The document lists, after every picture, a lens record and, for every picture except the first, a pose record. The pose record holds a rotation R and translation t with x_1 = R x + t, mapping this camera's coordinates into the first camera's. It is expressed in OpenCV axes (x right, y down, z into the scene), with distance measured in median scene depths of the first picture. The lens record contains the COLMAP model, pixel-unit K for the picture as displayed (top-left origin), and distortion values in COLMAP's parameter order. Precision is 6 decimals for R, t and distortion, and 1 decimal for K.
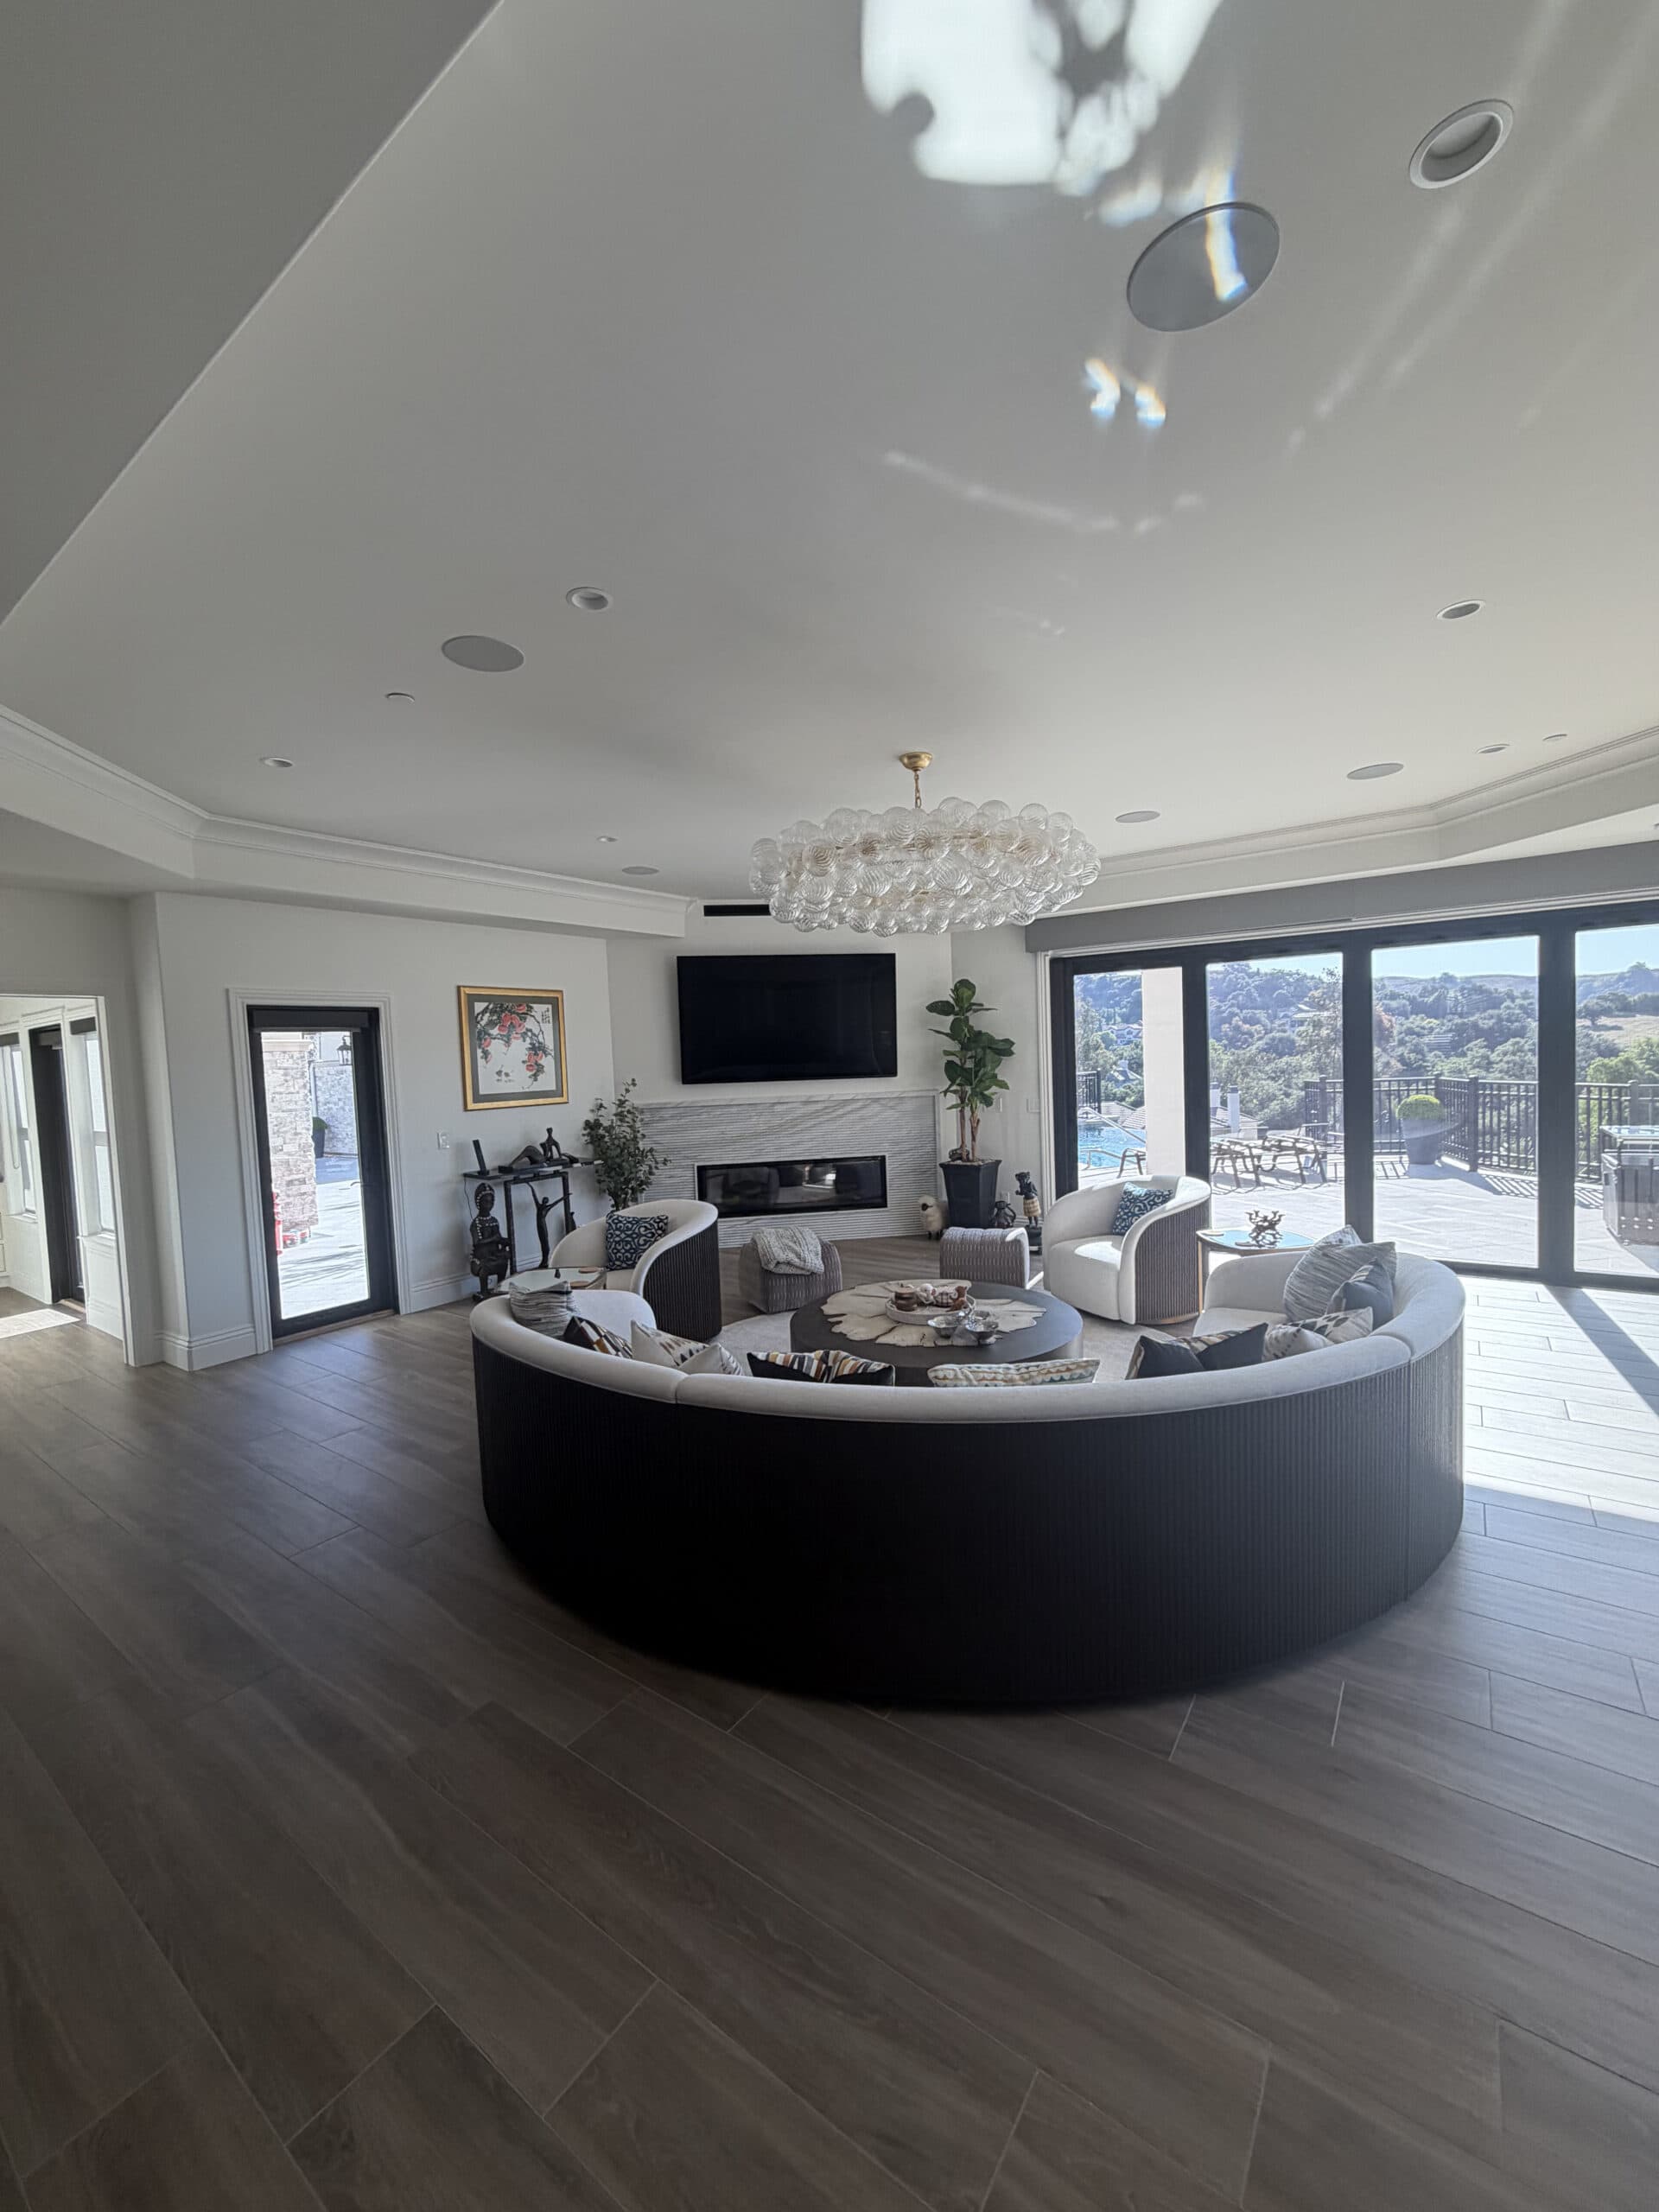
lens RADIAL K [[874.5, 0, 827.0], [0, 874.5, 1103.6], [0, 0, 1]] dist [-0.000479, 0.000298]
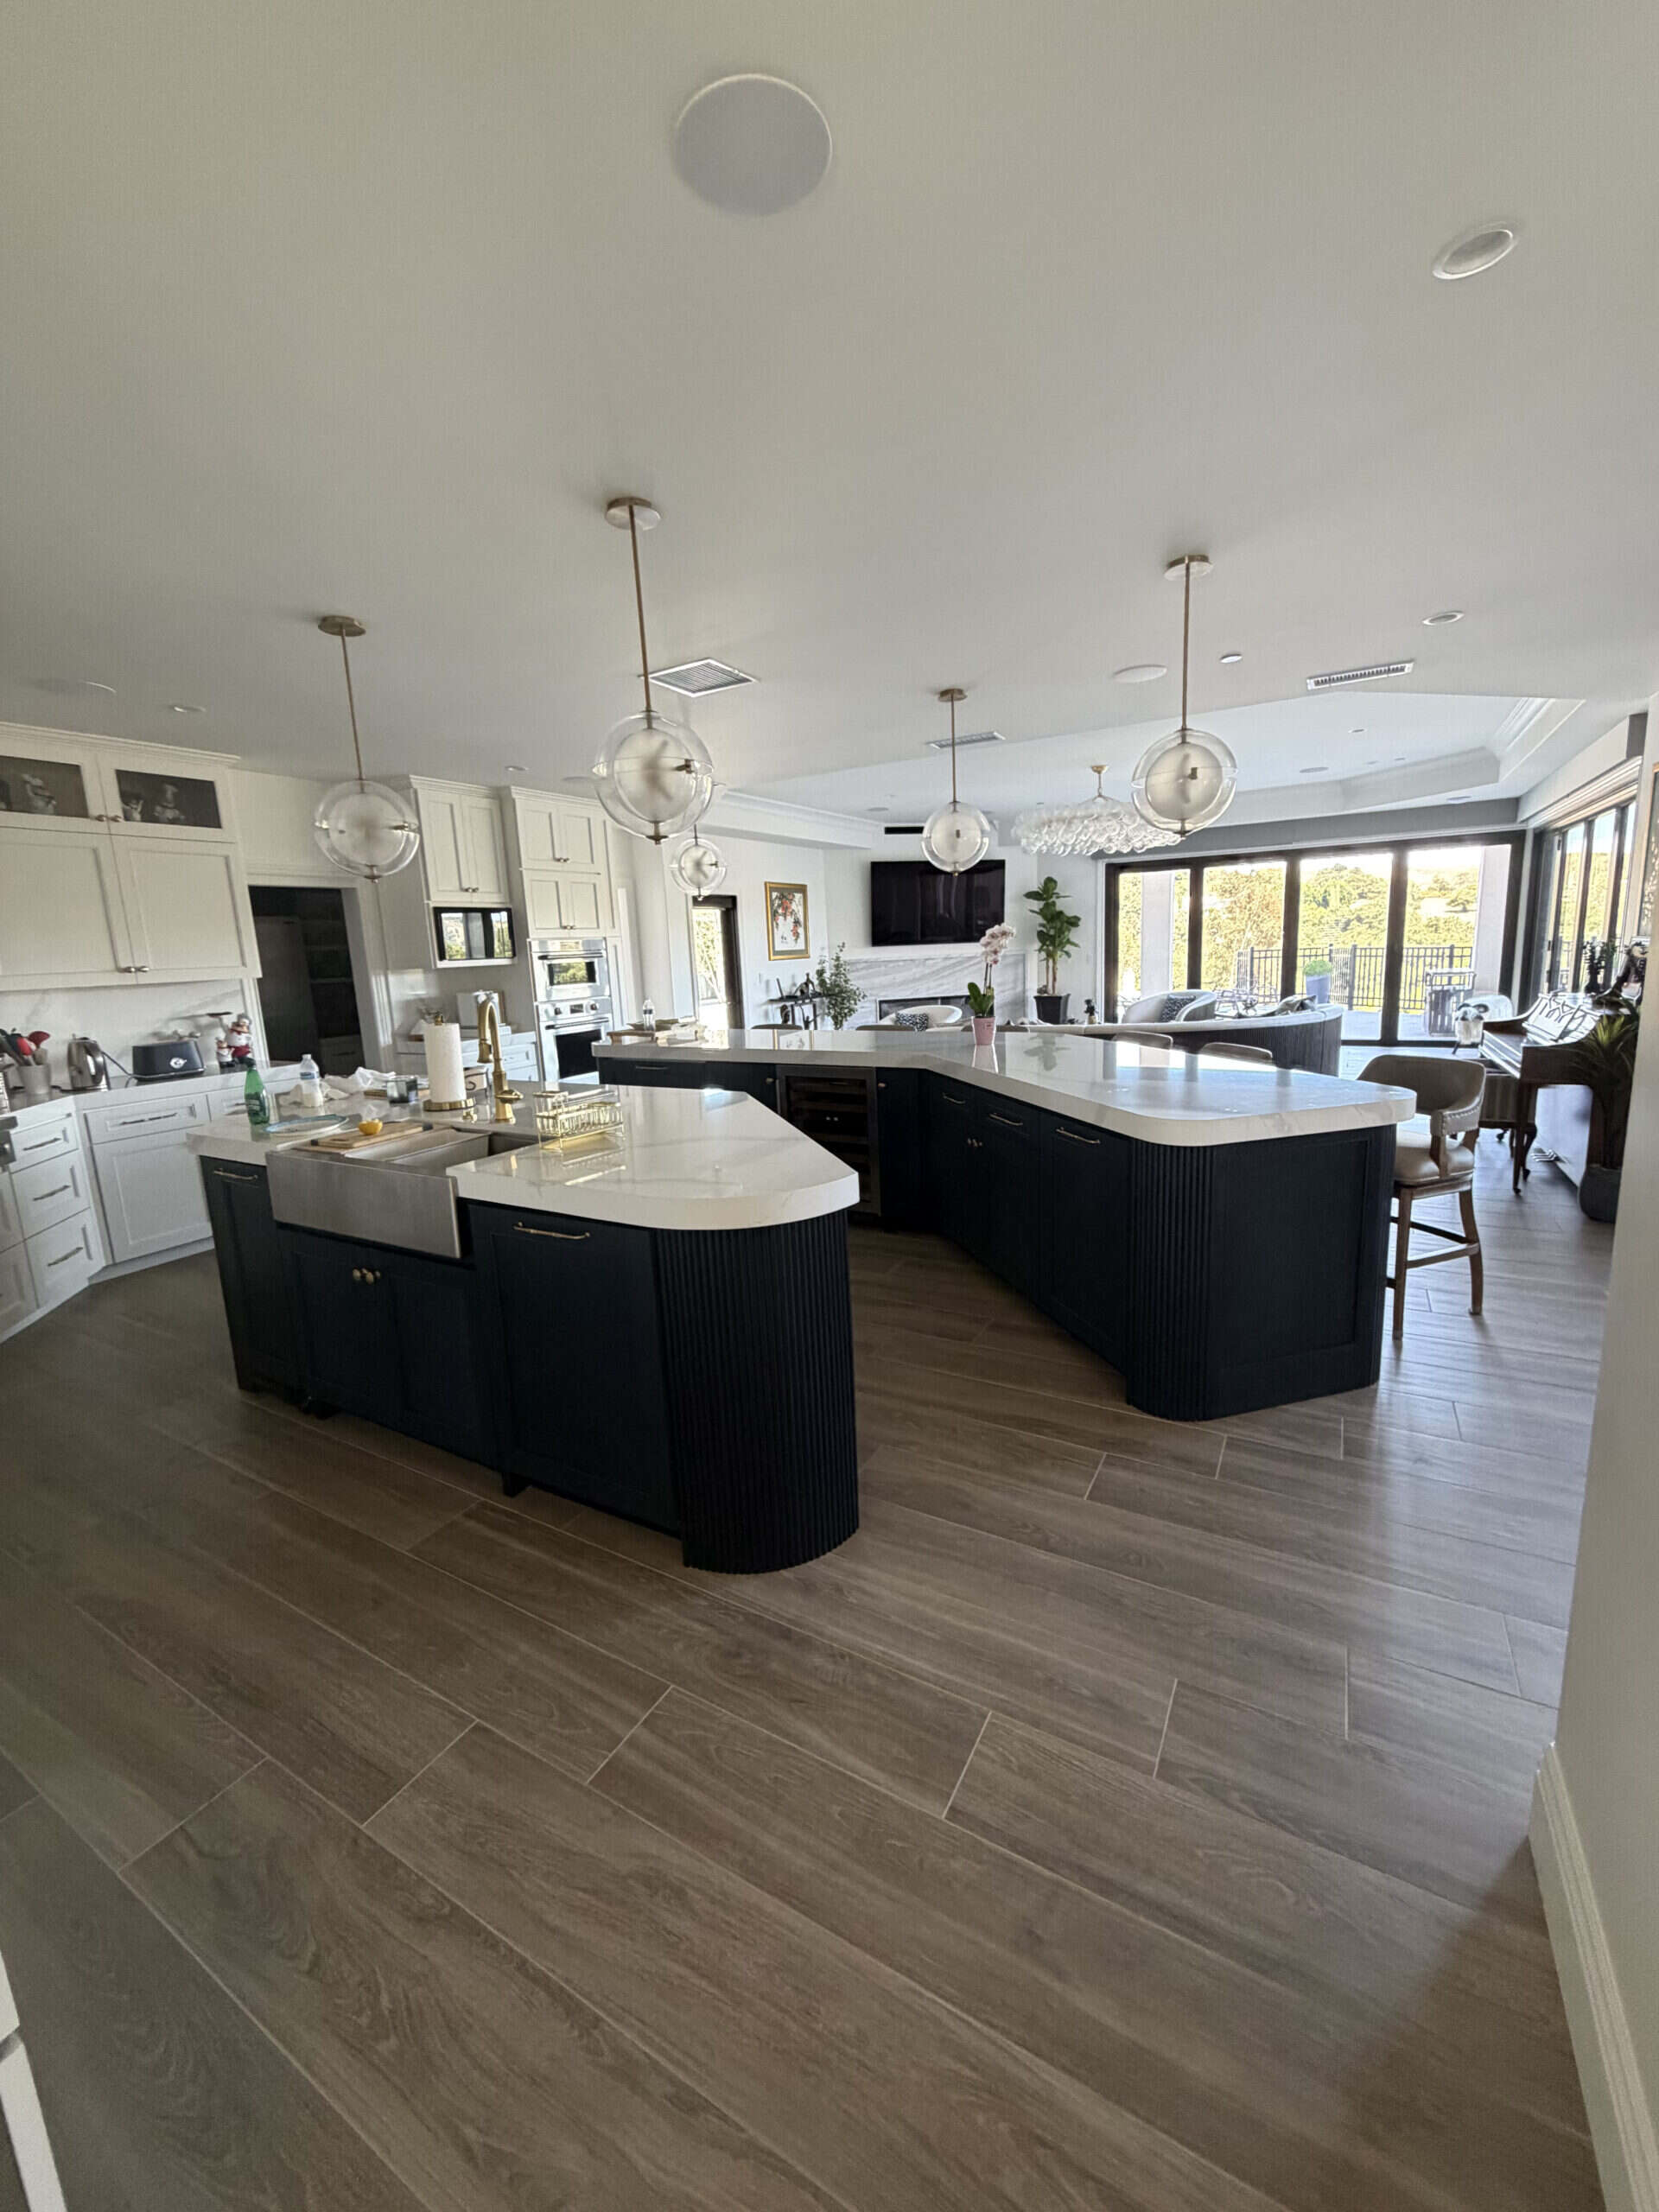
lens RADIAL K [[874.5, 0, 832.9], [0, 874.5, 1104.1], [0, 0, 1]] dist [-0.000479, 0.000298]
pose [[0.995575, -0.025127, 0.090544, -0.390538], [0.014415, 0.993019, 0.117074, 0.074225], [-0.092853, -0.115251, 0.988987, -0.567400]]
